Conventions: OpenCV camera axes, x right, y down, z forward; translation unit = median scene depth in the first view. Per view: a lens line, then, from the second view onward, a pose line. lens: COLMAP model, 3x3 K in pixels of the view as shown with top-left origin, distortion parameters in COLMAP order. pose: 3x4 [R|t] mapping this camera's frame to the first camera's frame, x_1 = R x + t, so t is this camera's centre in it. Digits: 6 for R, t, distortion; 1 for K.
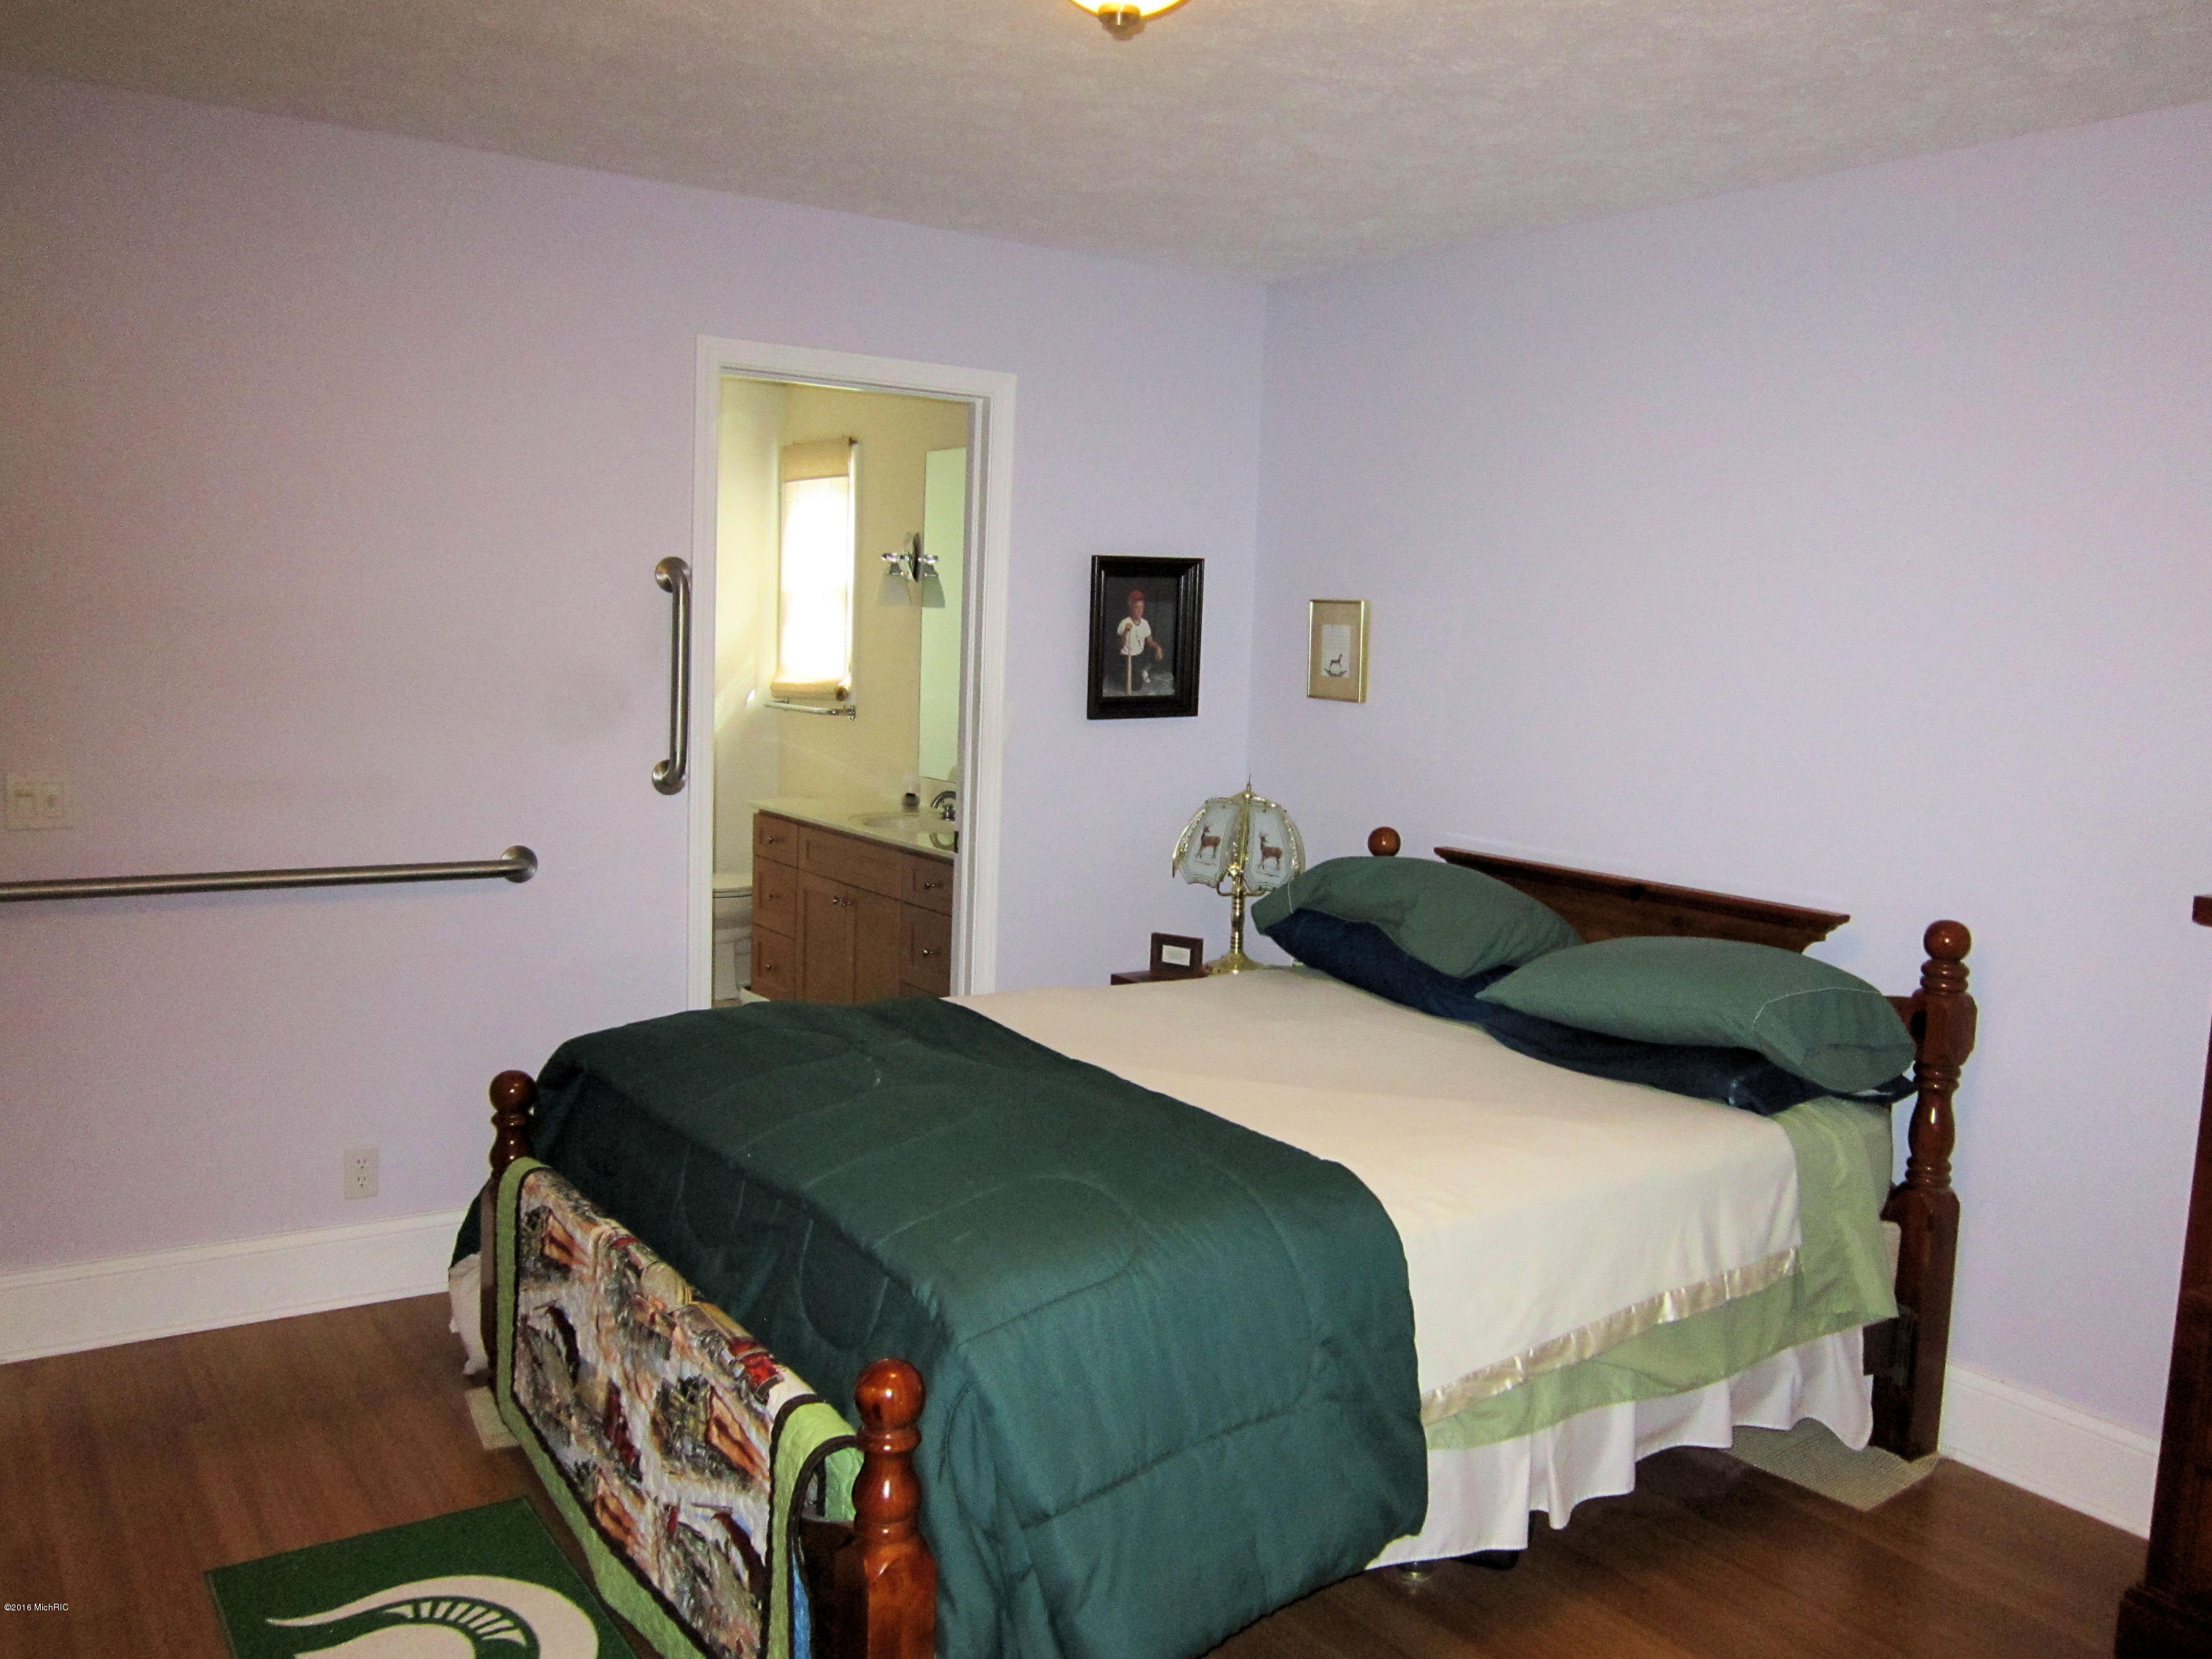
lens RADIAL K [[1841.0, 0, 1106.2], [0, 1841.0, 828.5], [0, 0, 1]] dist [-0.039437, 0.007838]
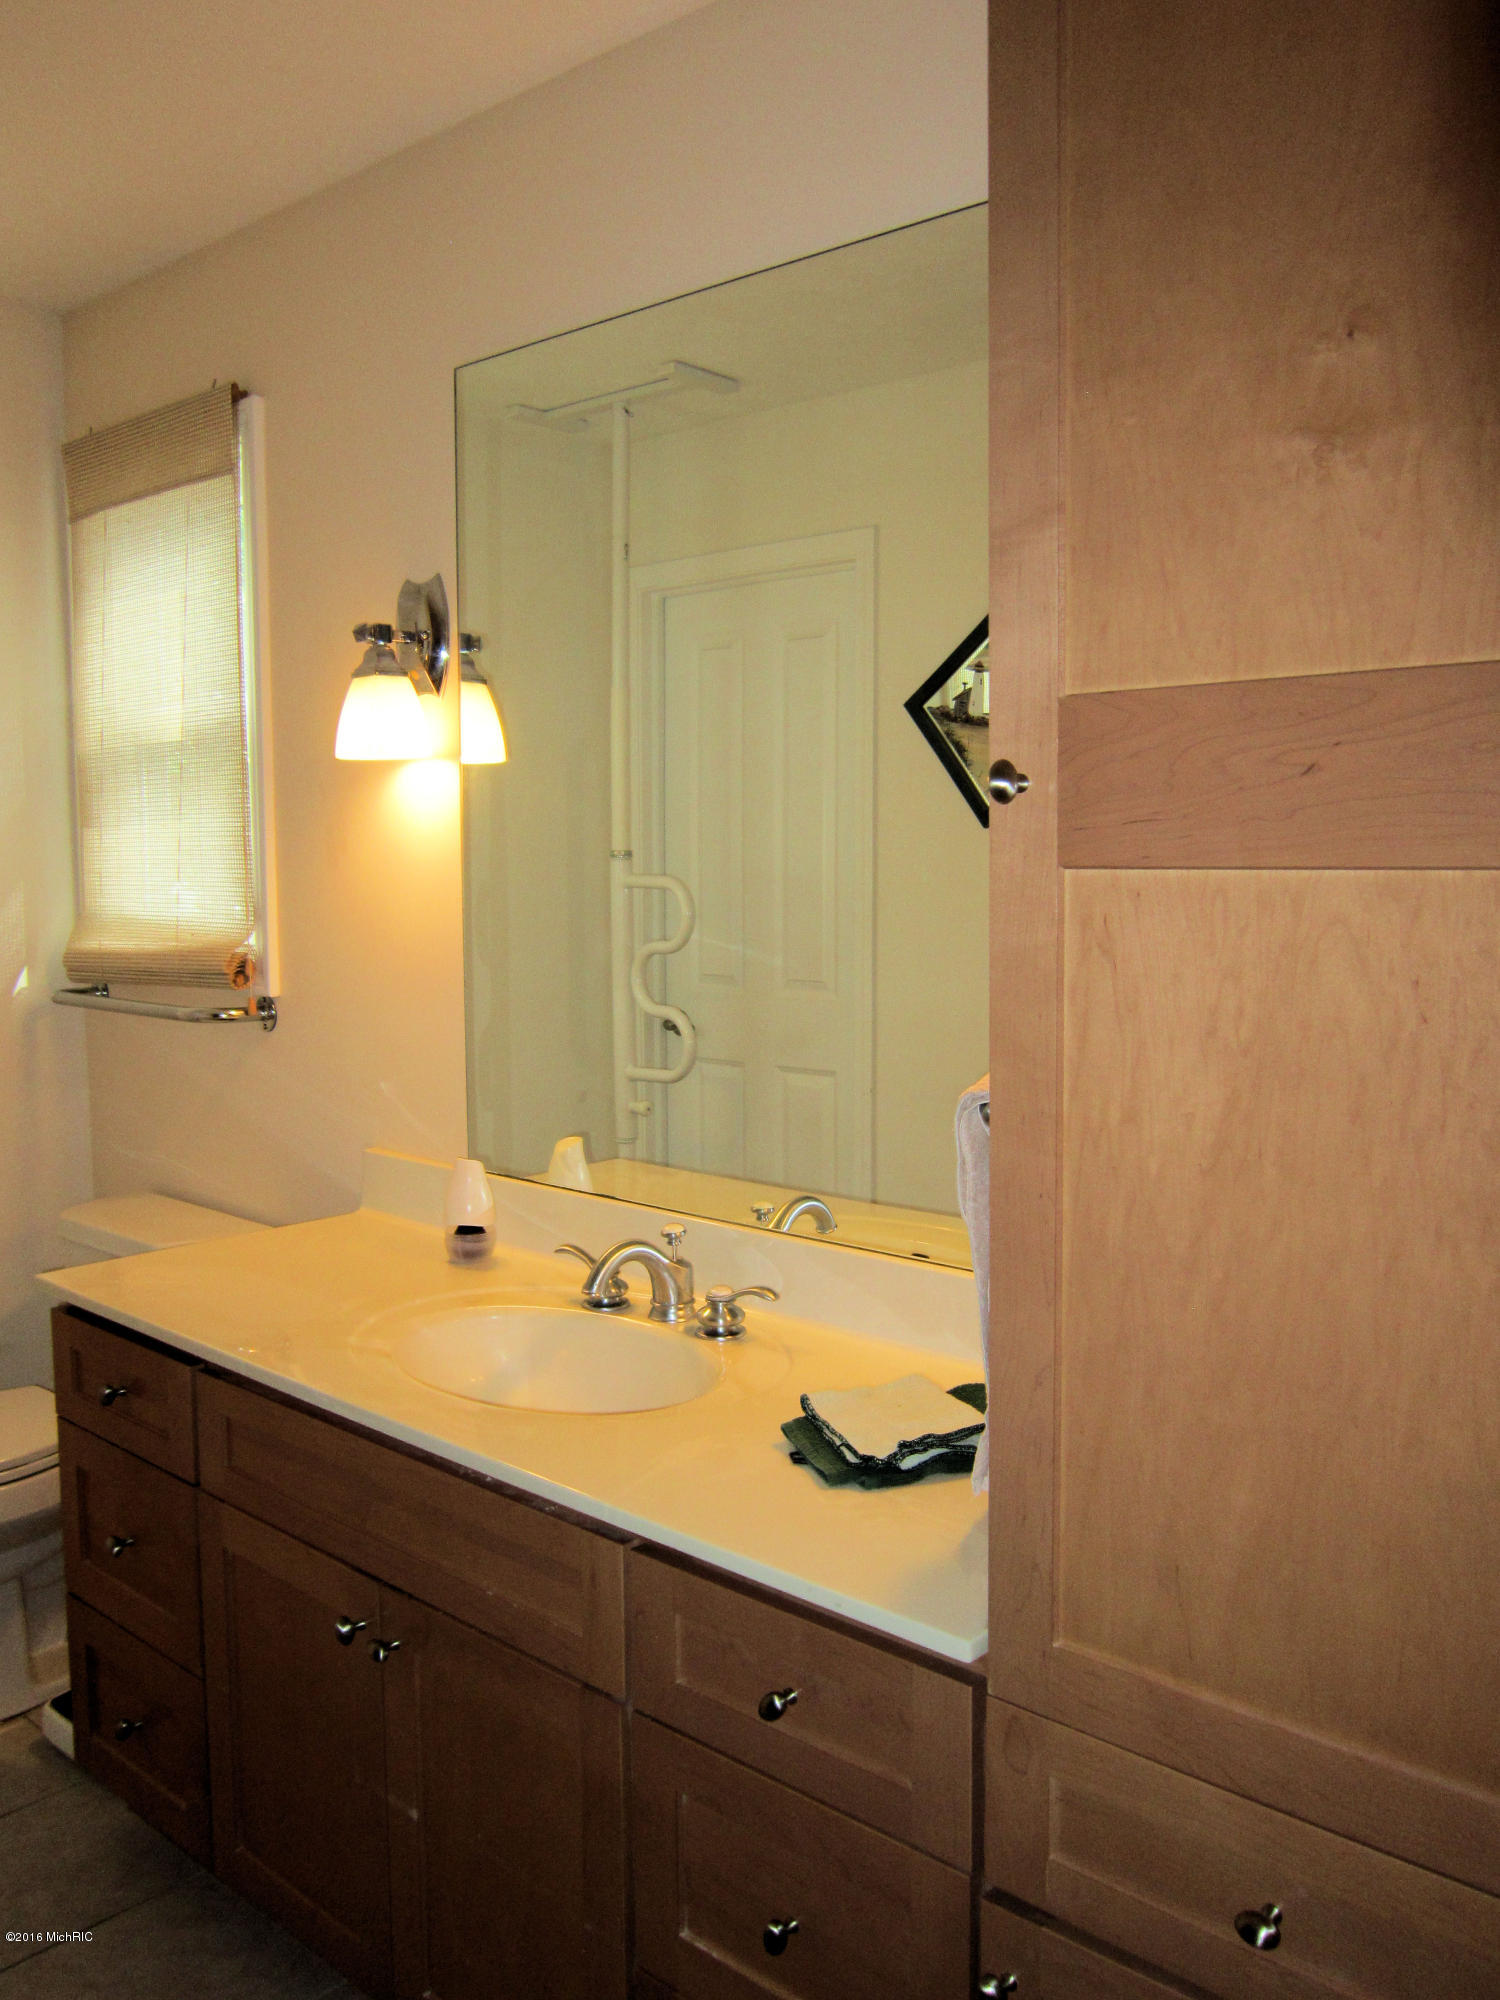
lens RADIAL K [[1664.6, 0, 750.2], [0, 1664.6, 998.4], [0, 0, 1]] dist [-0.039437, 0.007838]
pose [[0.970910, -0.051924, 0.233746, -0.118447], [0.053771, 0.998552, -0.001531, -0.059205], [-0.233328, 0.014055, 0.972296, 0.585247]]
